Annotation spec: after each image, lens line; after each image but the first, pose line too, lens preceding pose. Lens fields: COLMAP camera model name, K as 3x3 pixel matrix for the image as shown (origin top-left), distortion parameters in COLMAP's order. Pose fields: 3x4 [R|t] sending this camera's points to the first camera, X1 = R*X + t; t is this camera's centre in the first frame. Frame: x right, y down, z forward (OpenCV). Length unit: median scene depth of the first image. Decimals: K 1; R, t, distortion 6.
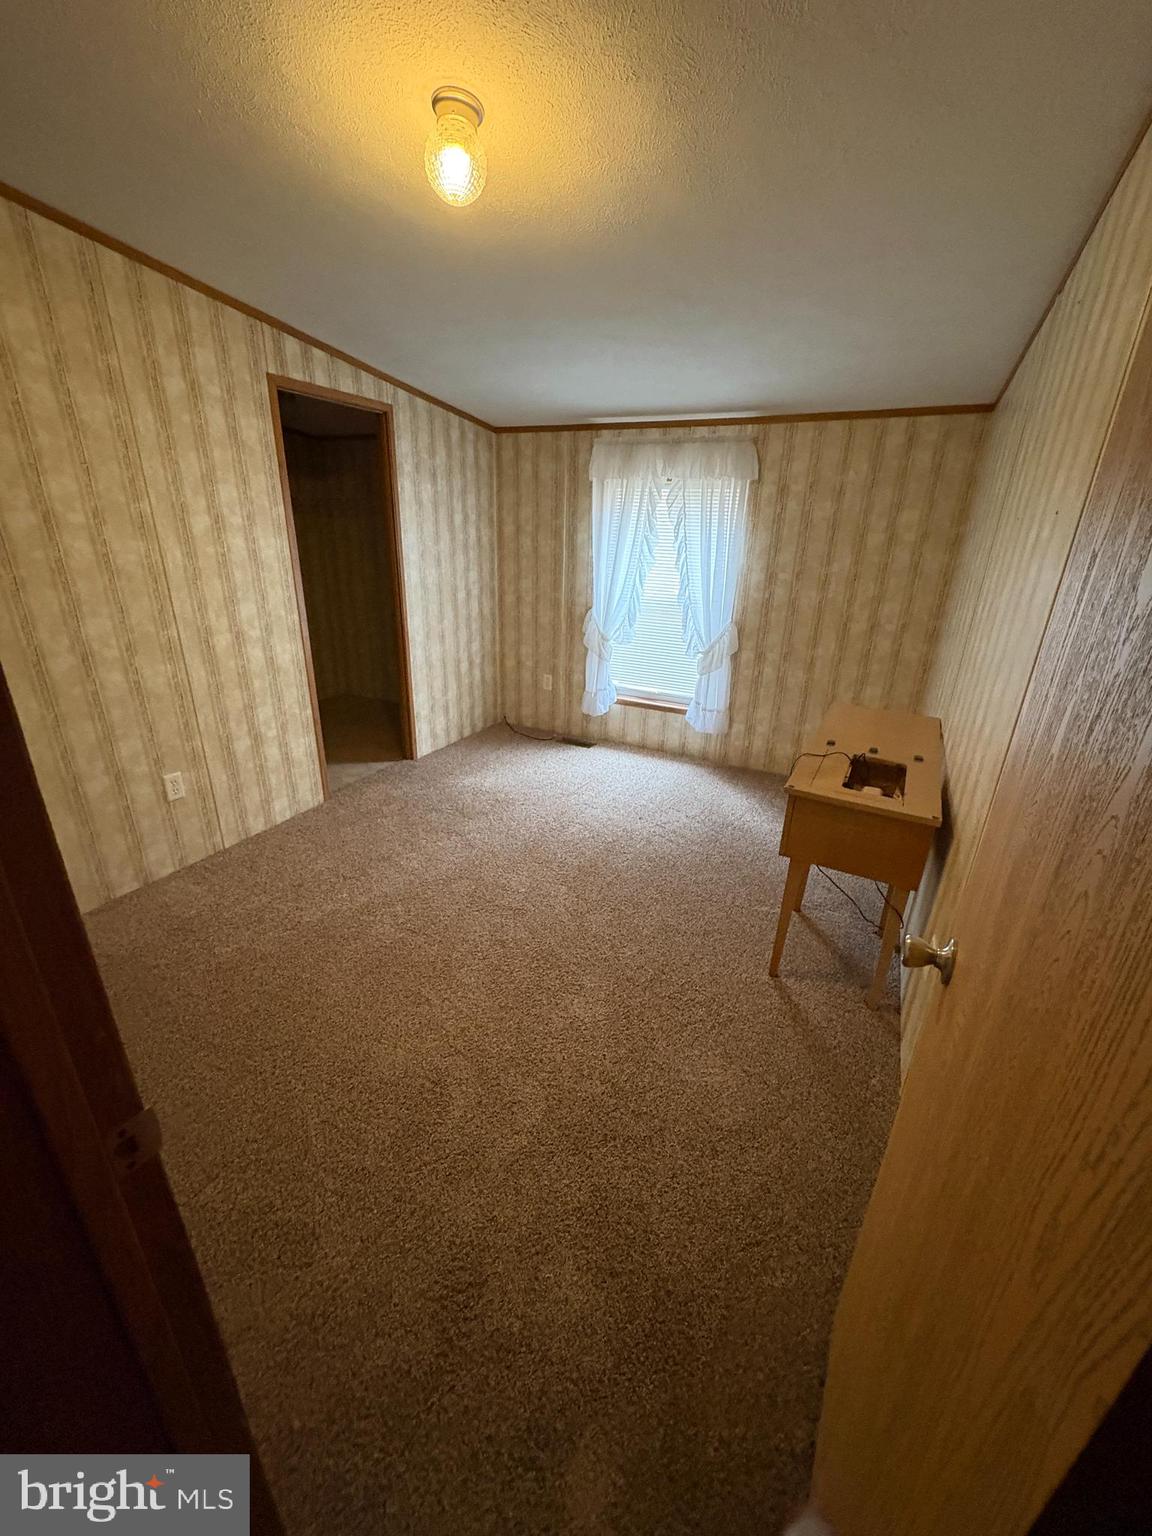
lens RADIAL K [[612.6, 0, 572.5], [0, 612.6, 771.9], [0, 0, 1]] dist [-0.000287, 0.000297]
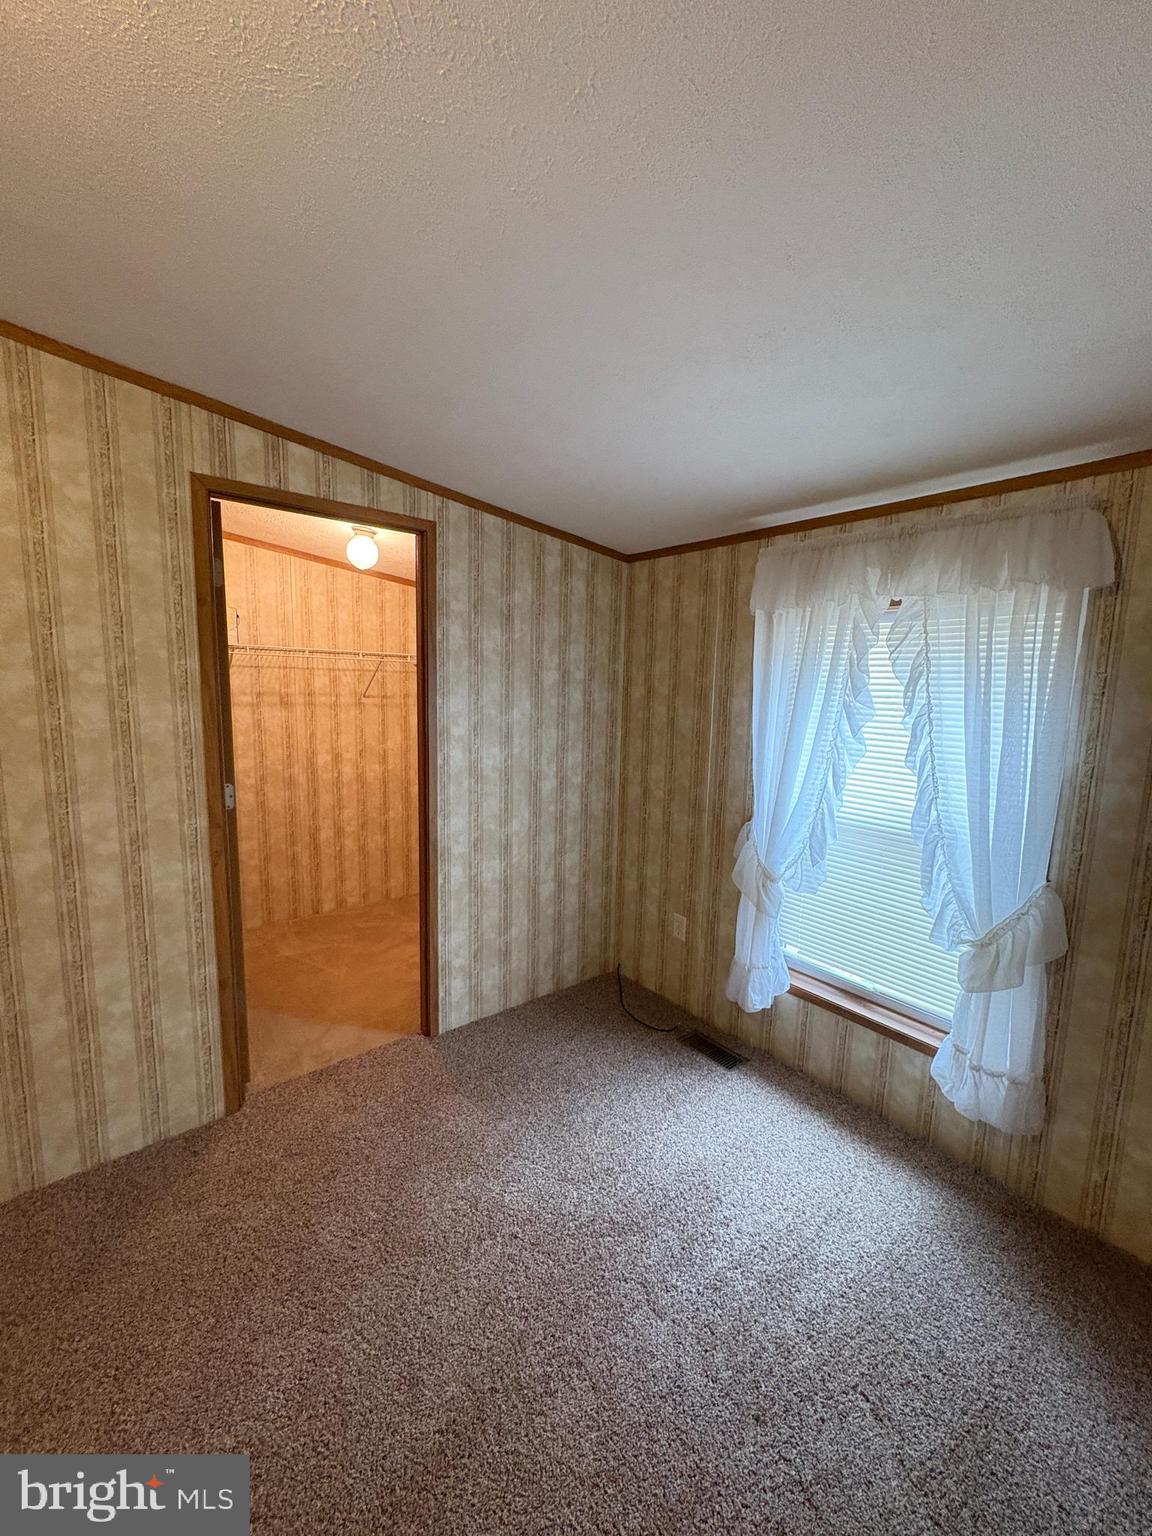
lens RADIAL K [[612.6, 0, 575.2], [0, 612.6, 769.8], [0, 0, 1]] dist [-0.000287, 0.000297]
pose [[0.915698, 0.050149, -0.398726, 0.112595], [-0.148136, 0.964436, -0.218905, -0.168526], [0.373567, 0.259517, 0.890561, 0.428927]]
